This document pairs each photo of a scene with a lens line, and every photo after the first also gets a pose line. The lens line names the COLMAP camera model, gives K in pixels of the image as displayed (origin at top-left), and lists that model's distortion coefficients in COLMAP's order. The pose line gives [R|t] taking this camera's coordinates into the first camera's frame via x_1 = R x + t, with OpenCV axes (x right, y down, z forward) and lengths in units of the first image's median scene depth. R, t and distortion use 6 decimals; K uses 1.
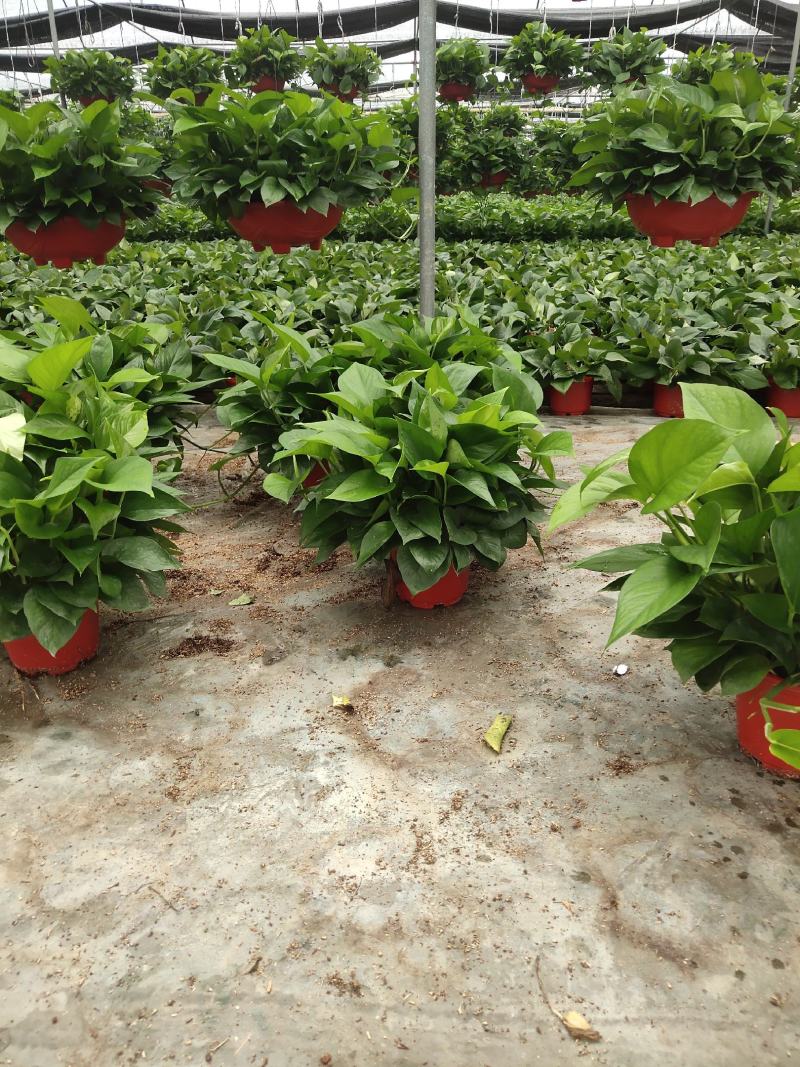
lens RADIAL K [[808.6, 0, 409.4], [0, 808.6, 531.4], [0, 0, 1]] dist [0.046852, -0.025937]
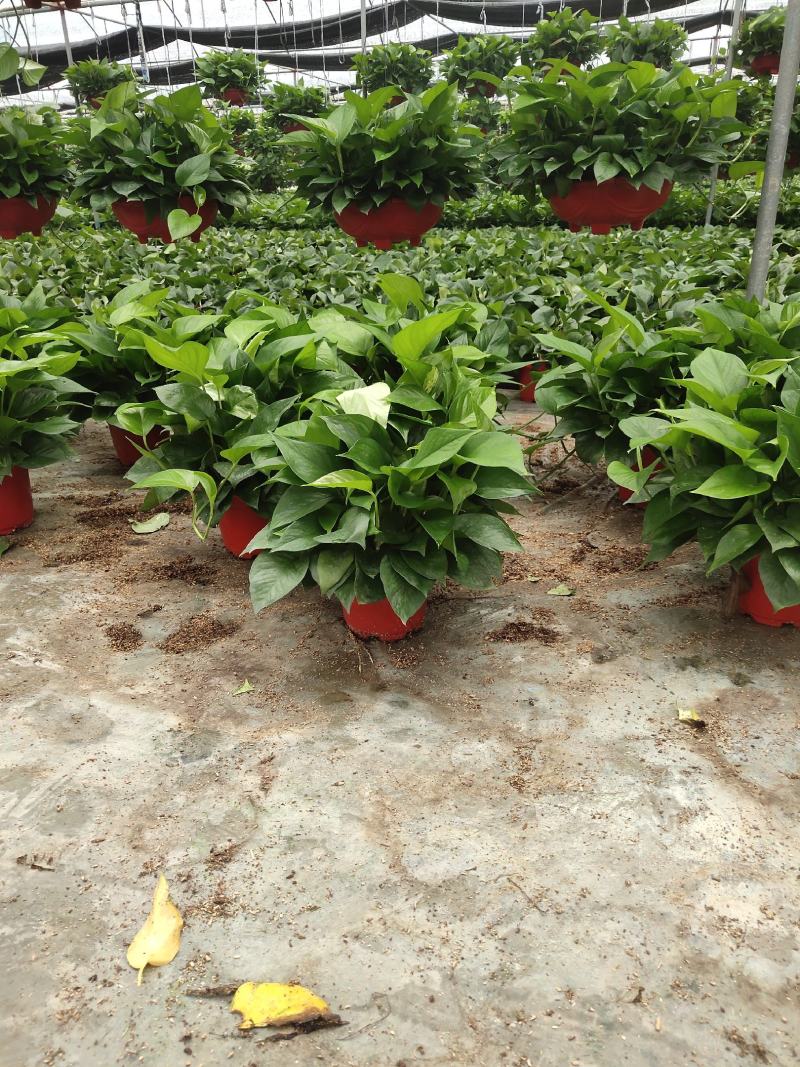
lens RADIAL K [[808.6, 0, 410.8], [0, 808.6, 531.3], [0, 0, 1]] dist [0.046852, -0.025937]
pose [[0.959596, 0.102551, -0.262029, -0.149996], [-0.100146, 0.994717, 0.022553, 0.012644], [0.262958, 0.004600, 0.964796, 0.030090]]
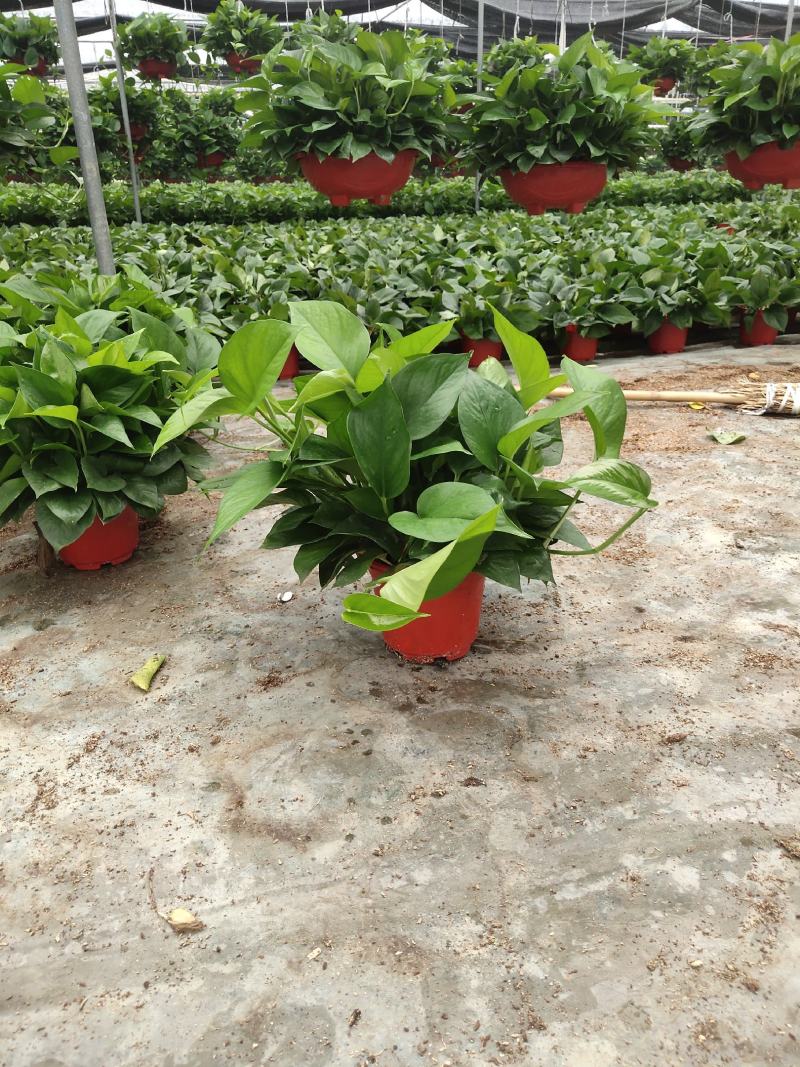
lens RADIAL K [[808.6, 0, 410.9], [0, 808.6, 533.3], [0, 0, 1]] dist [0.046852, -0.025937]
pose [[0.960832, -0.123151, 0.248265, 0.162399], [0.121507, 0.992347, 0.021997, 0.085151], [-0.249074, 0.009031, 0.968442, -0.018730]]
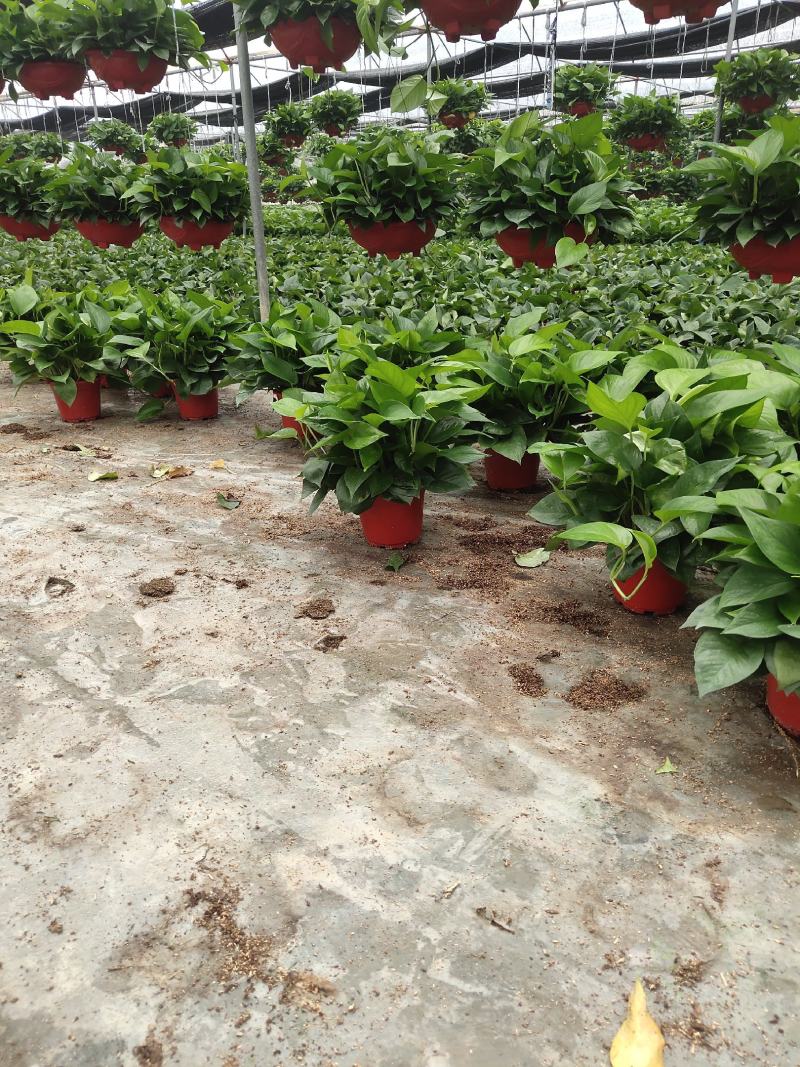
lens RADIAL K [[808.6, 0, 409.3], [0, 808.6, 529.1], [0, 0, 1]] dist [0.046852, -0.025937]
pose [[0.813926, 0.223887, -0.536096, -0.366960], [-0.223845, 0.972372, 0.066233, -0.016149], [0.536113, 0.066093, 0.841555, -0.033525]]
